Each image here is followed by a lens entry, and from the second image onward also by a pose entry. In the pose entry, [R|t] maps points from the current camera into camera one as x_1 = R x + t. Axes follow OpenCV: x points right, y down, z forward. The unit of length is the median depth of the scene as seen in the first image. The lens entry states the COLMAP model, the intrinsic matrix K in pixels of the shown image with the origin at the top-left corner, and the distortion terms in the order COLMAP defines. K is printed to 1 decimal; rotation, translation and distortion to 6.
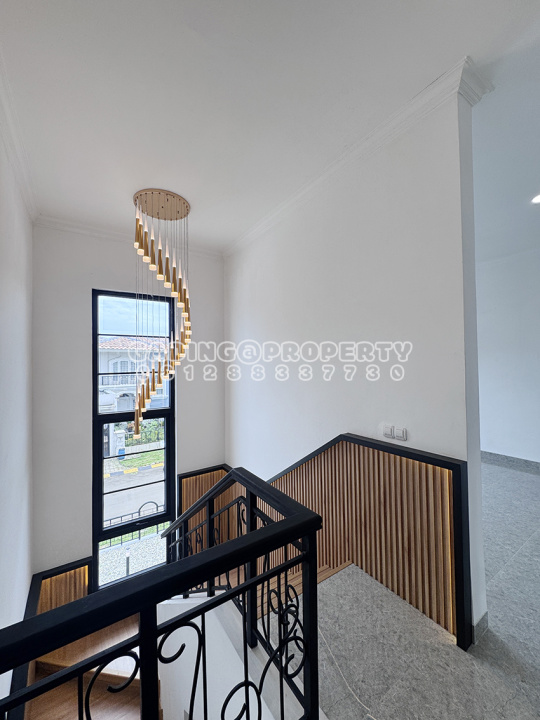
lens RADIAL K [[285.9, 0, 269.7], [0, 285.9, 360.2], [0, 0, 1]] dist [-0.003894, 0.000018]
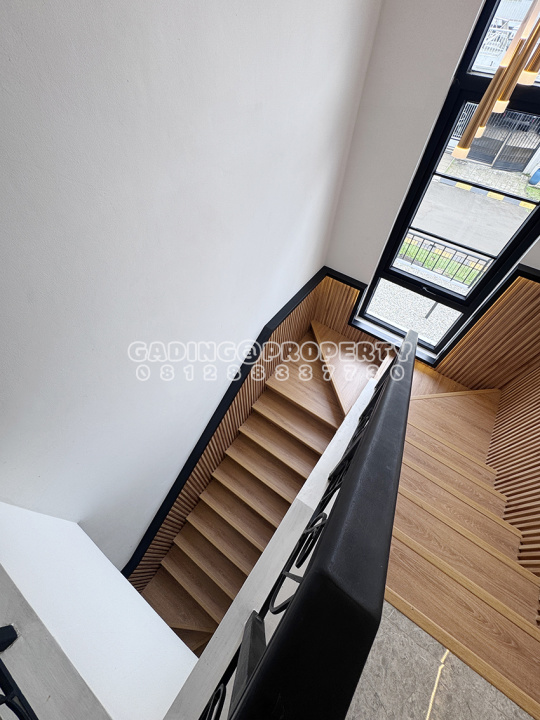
lens RADIAL K [[285.9, 0, 268.6], [0, 285.9, 361.7], [0, 0, 1]] dist [-0.003894, 0.000018]
pose [[0.349910, 0.775457, -0.525576, -0.064402], [-0.019466, 0.566941, 0.823528, 0.075352], [0.936581, -0.277930, 0.213473, 0.423646]]
